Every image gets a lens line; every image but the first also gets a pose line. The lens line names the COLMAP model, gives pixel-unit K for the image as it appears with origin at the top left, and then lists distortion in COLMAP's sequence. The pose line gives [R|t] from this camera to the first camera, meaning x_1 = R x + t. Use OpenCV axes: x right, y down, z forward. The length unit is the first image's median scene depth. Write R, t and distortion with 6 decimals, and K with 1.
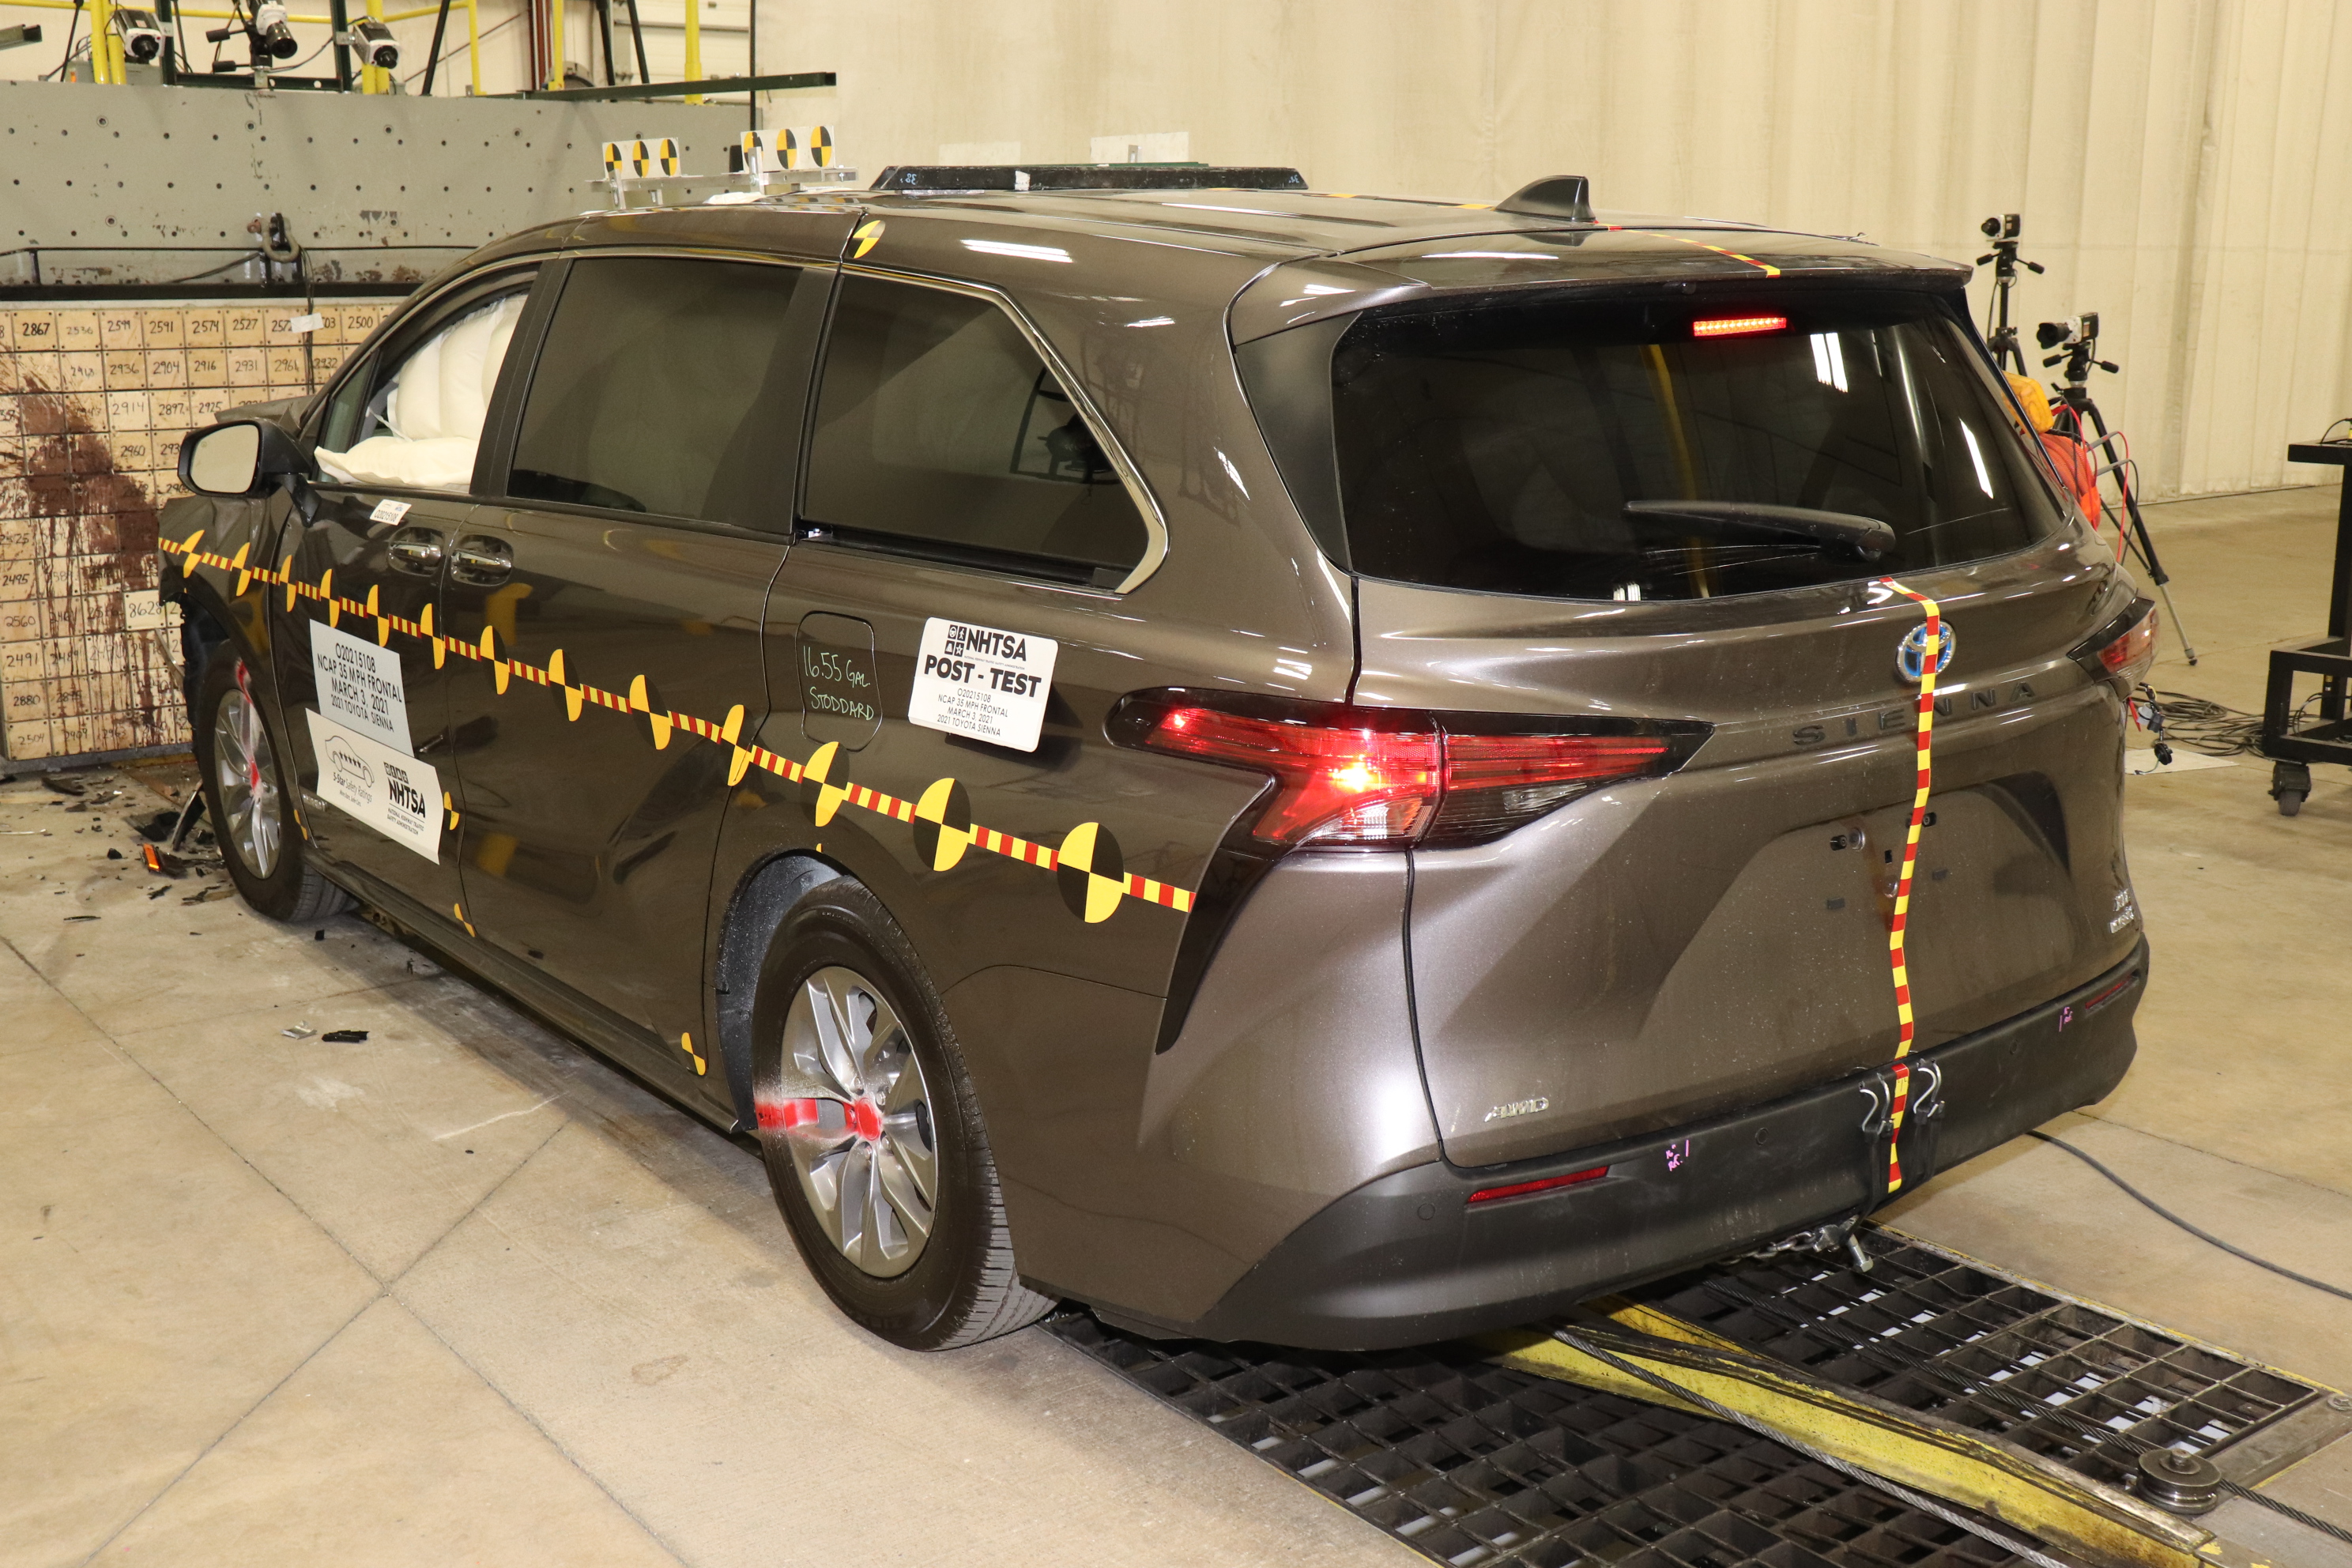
lens RADIAL K [[2456.3, 0, 1176.0], [0, 2456.3, 784.0], [0, 0, 1]] dist [-0.149730, 0.352713]
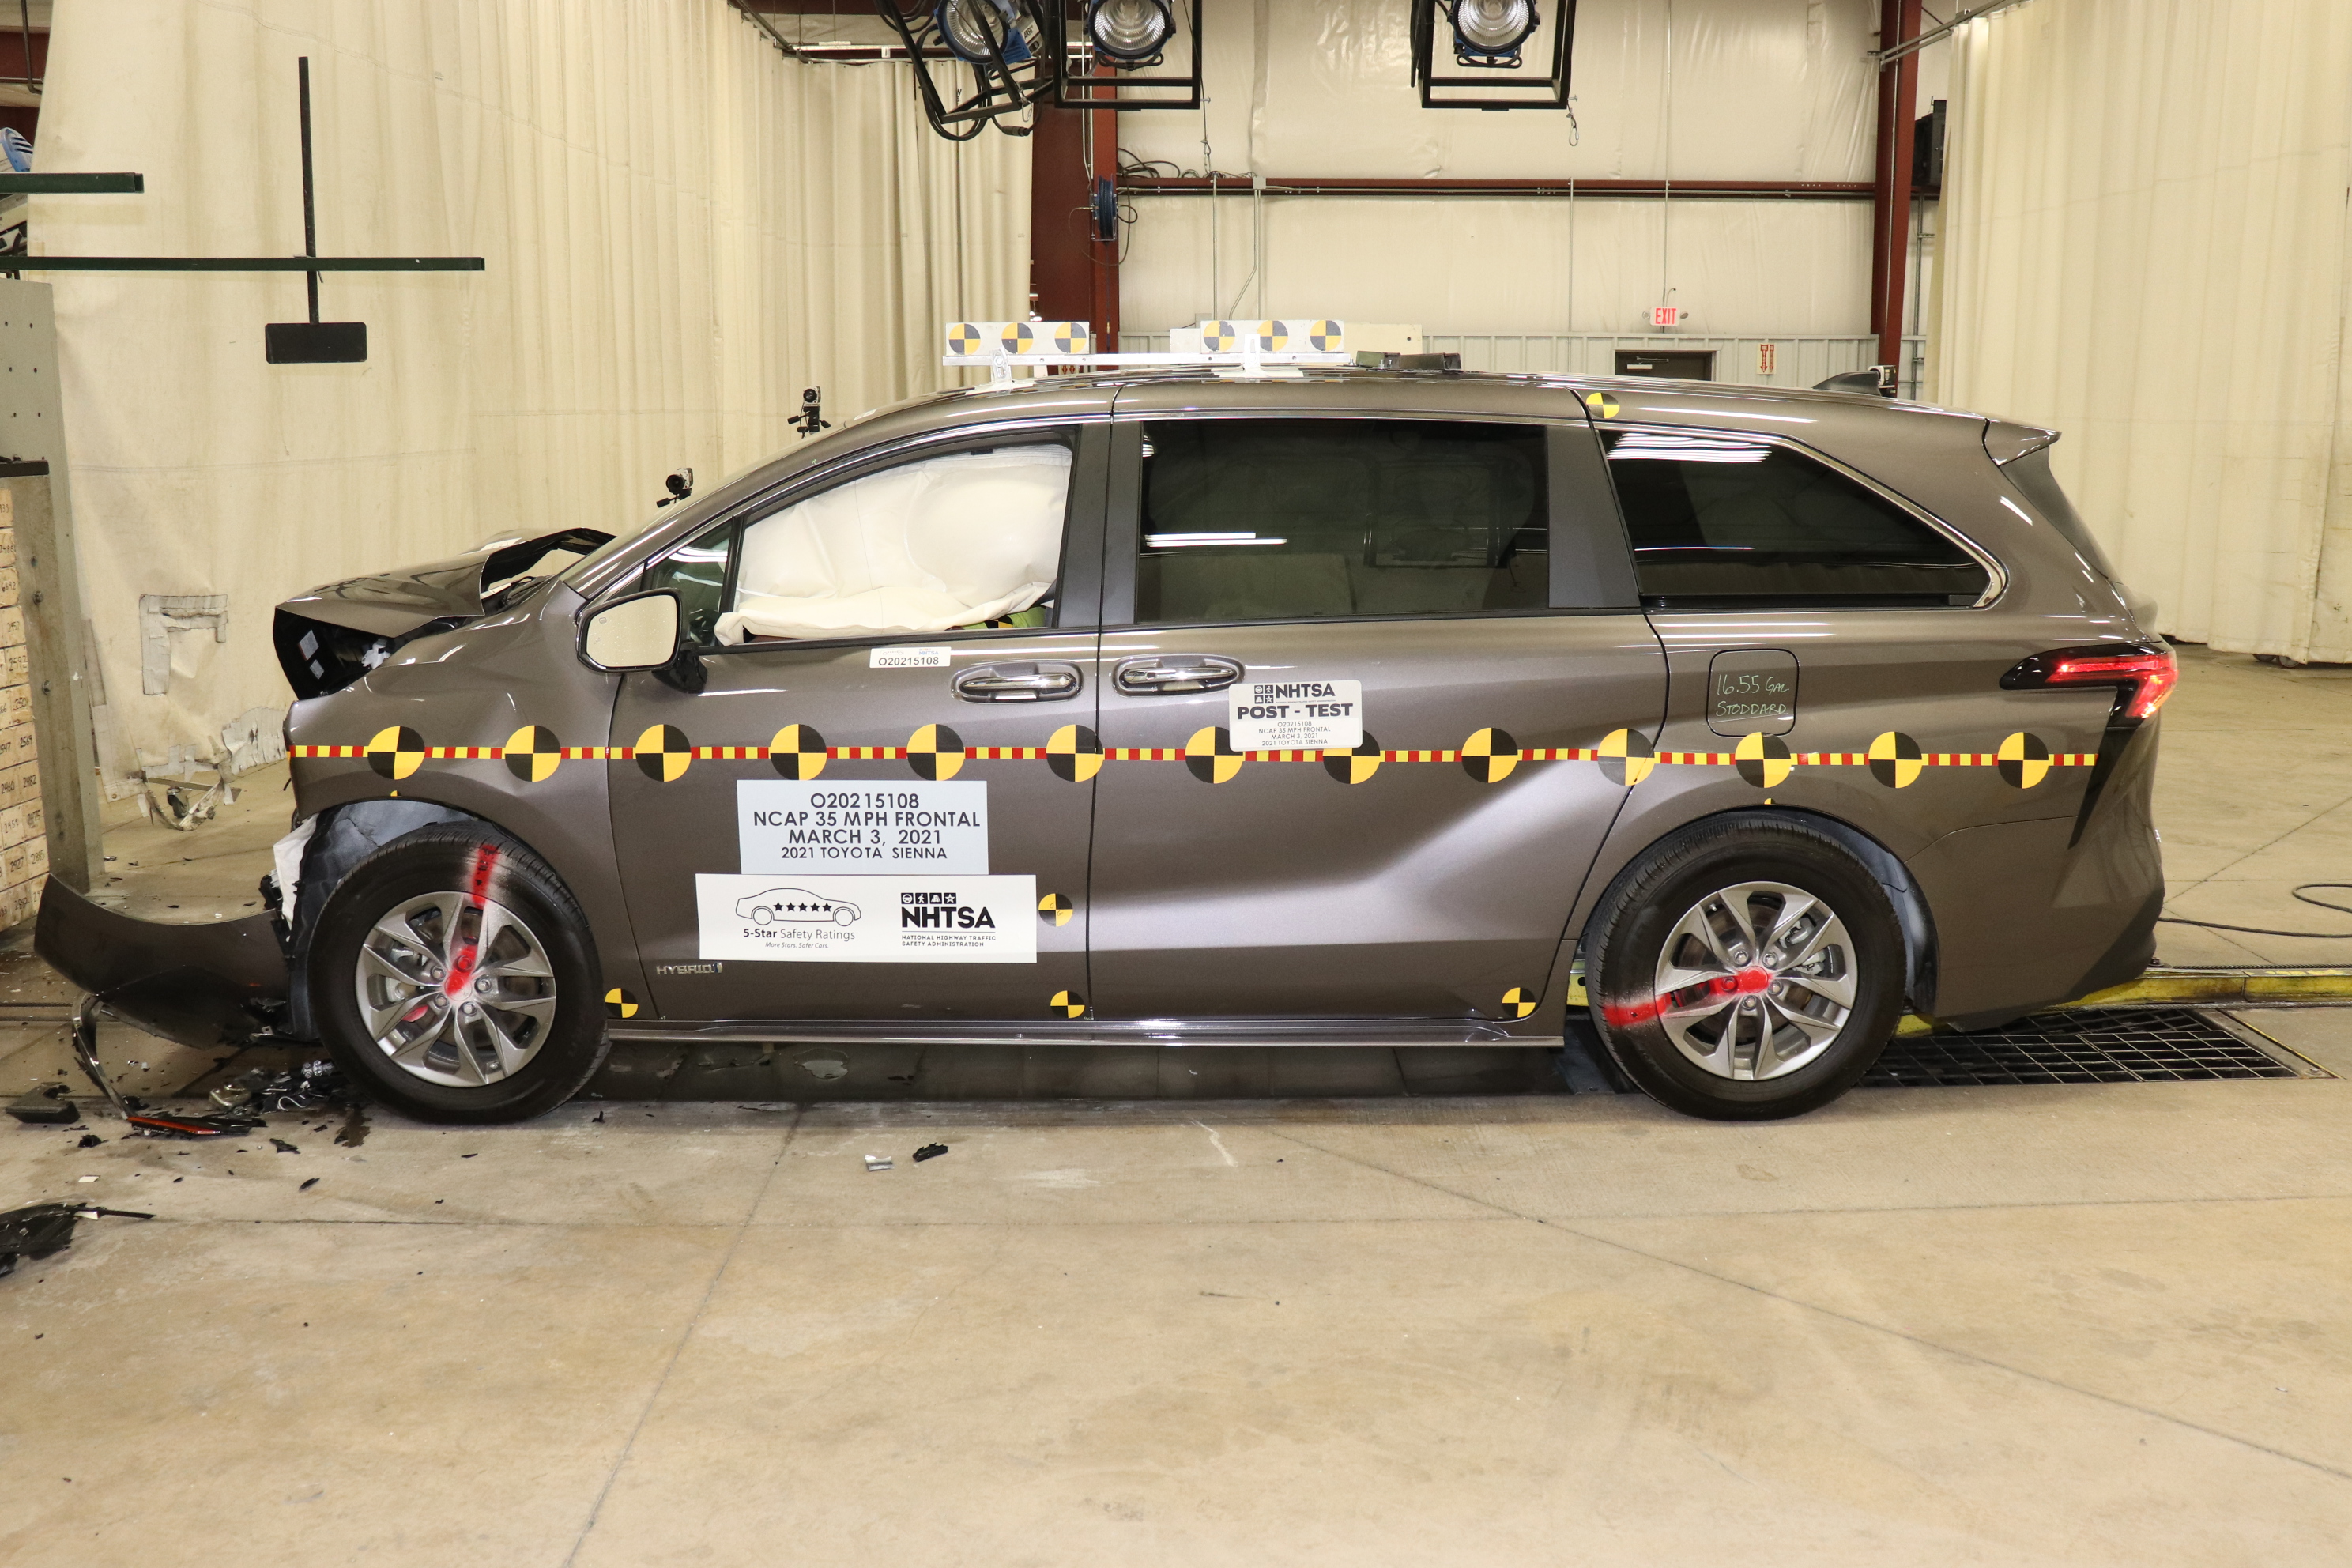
lens RADIAL K [[2014.7, 0, 1176.0], [0, 2014.7, 784.0], [0, 0, 1]] dist [-0.110925, 0.005398]
pose [[0.601792, -0.144760, 0.785424, -1.122653], [0.176414, 0.983238, 0.046050, -0.089287], [-0.778925, 0.110847, 0.617243, 0.429773]]
